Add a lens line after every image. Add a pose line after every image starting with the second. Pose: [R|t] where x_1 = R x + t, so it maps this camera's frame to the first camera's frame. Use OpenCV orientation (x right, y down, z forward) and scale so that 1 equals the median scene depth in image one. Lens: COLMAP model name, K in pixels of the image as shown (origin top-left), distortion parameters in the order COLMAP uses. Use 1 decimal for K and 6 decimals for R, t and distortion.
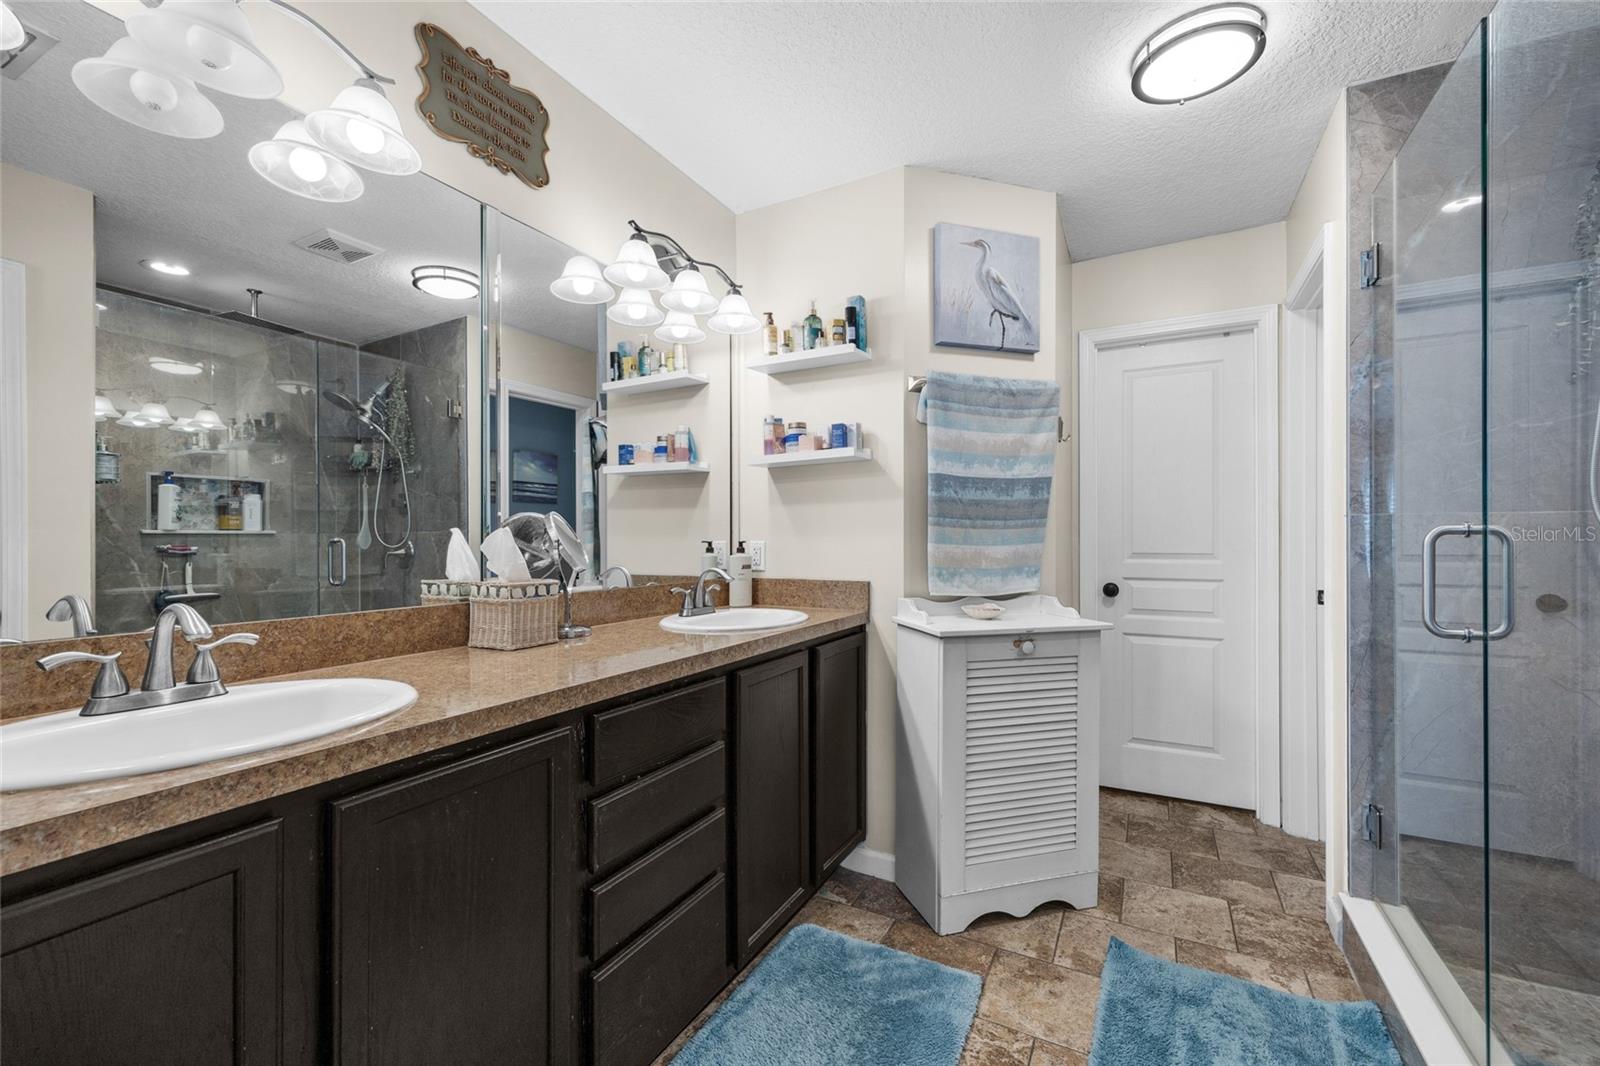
lens RADIAL K [[665.2, 0, 800.0], [0, 665.2, 533.0], [0, 0, 1]] dist [0.004439, 0.000308]
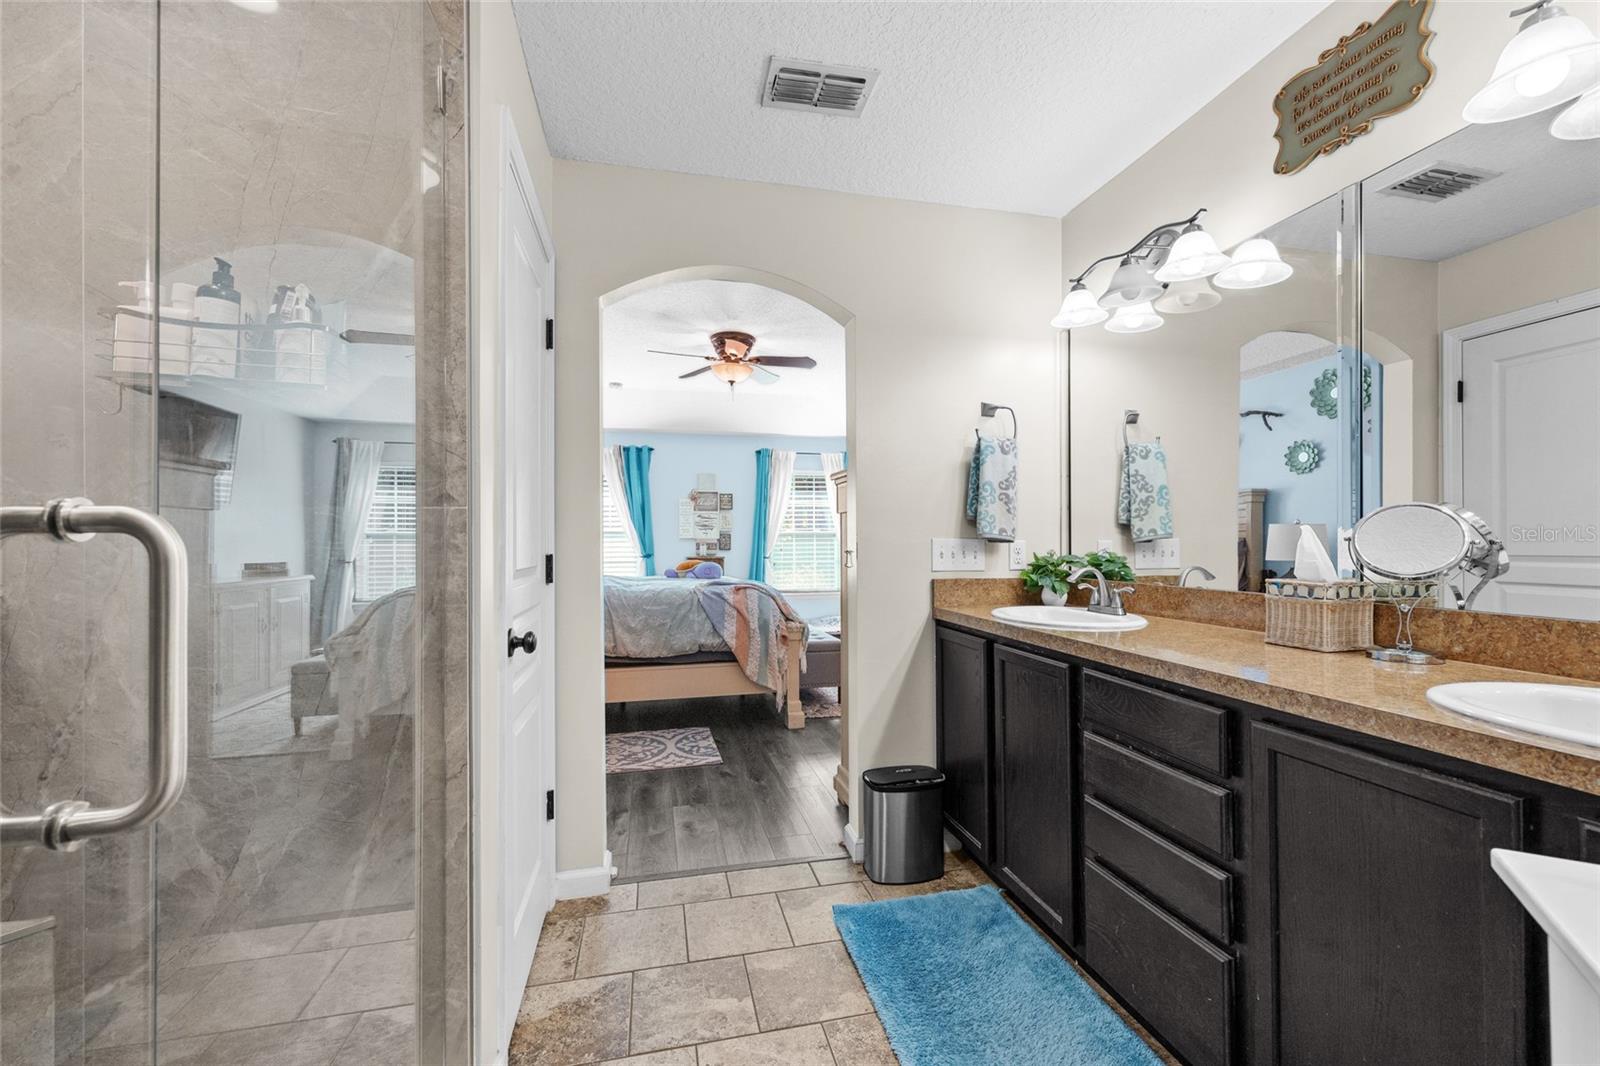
lens RADIAL K [[665.2, 0, 800.0], [0, 665.2, 533.0], [0, 0, 1]] dist [0.004439, 0.000308]
pose [[-0.735995, -0.002847, -0.676981, 0.583881], [0.007089, 0.999904, -0.011911, 0.006420], [0.676950, -0.013566, -0.735904, 0.905961]]
